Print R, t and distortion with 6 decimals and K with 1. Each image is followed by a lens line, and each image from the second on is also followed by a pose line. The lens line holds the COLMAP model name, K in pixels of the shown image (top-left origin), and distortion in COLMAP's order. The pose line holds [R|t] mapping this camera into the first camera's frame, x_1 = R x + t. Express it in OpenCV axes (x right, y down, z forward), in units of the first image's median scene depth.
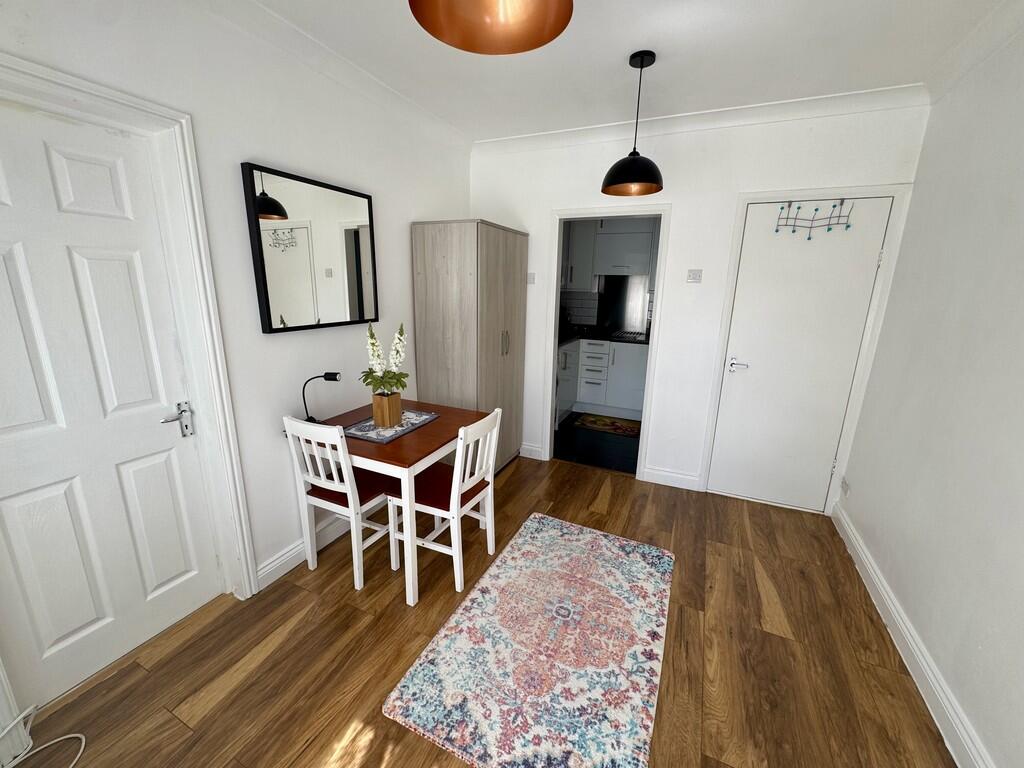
lens RADIAL K [[411.2, 0, 515.0], [0, 411.2, 383.5], [0, 0, 1]] dist [0.001508, 0.000158]
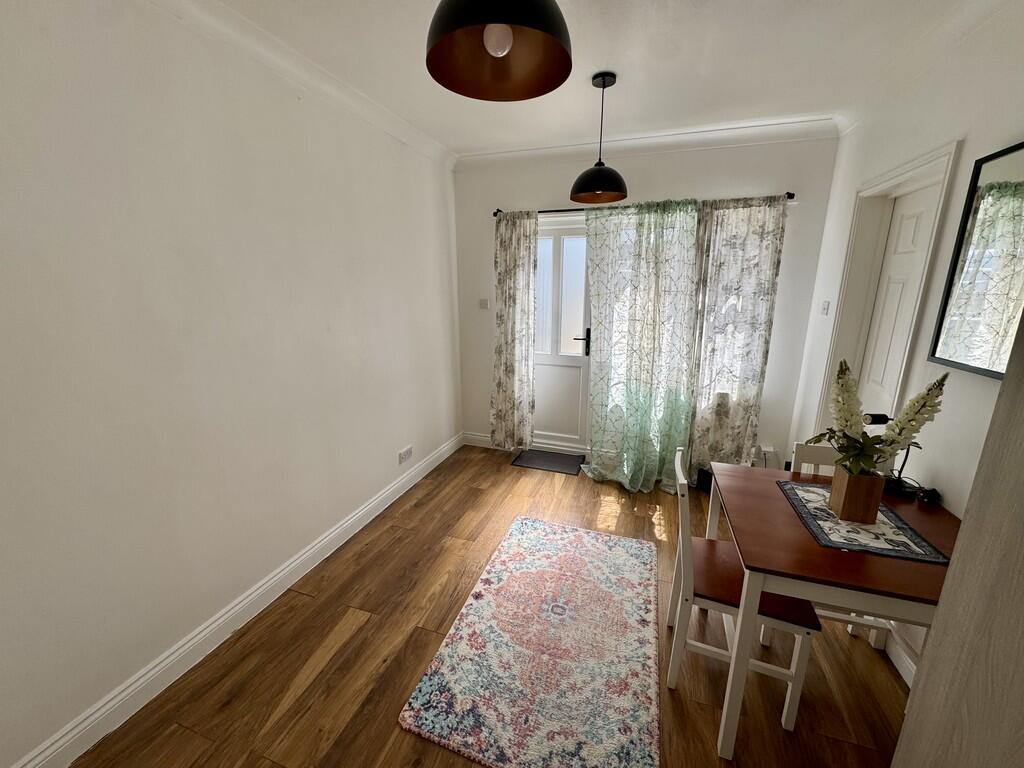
lens RADIAL K [[411.2, 0, 510.3], [0, 411.2, 384.6], [0, 0, 1]] dist [0.001508, 0.000158]
pose [[-0.994084, 0.001888, -0.108596, 0.344516], [-0.047664, 0.890845, 0.451801, -0.406998], [0.097596, 0.454304, -0.885485, 1.628364]]
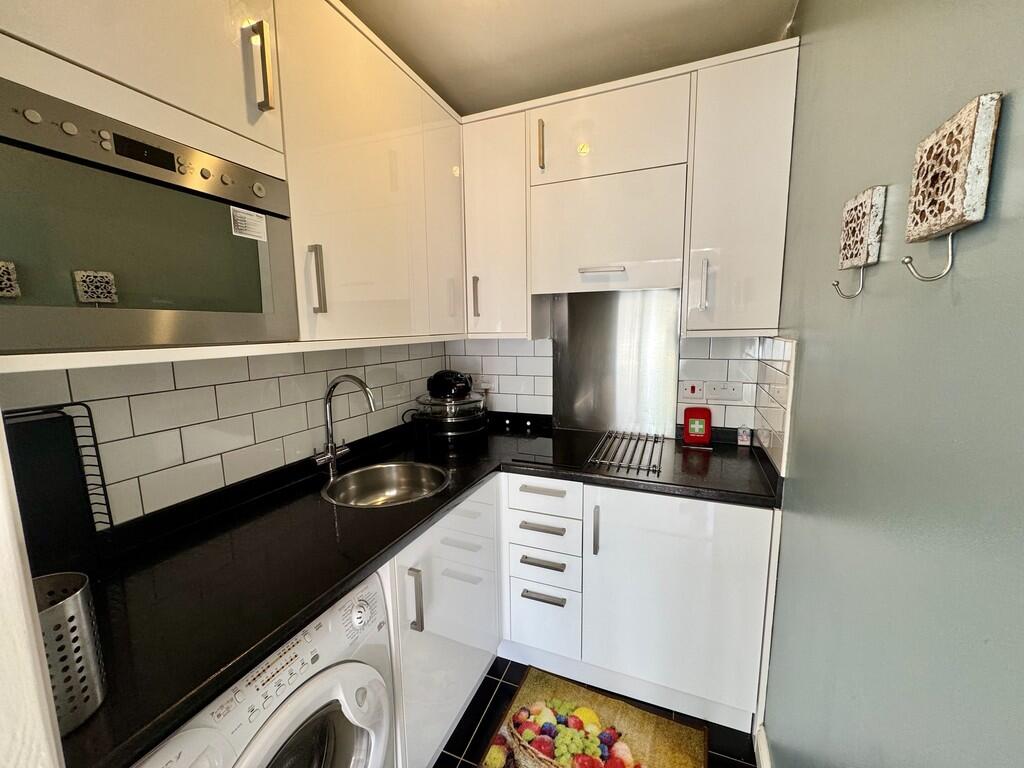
lens RADIAL K [[411.2, 0, 512.1], [0, 411.2, 386.0], [0, 0, 1]] dist [0.001508, 0.000158]
pose [[0.998681, -0.039776, 0.032477, 0.139256], [0.043007, 0.993466, -0.105720, -0.124267], [-0.028060, 0.106977, 0.993865, 0.554561]]
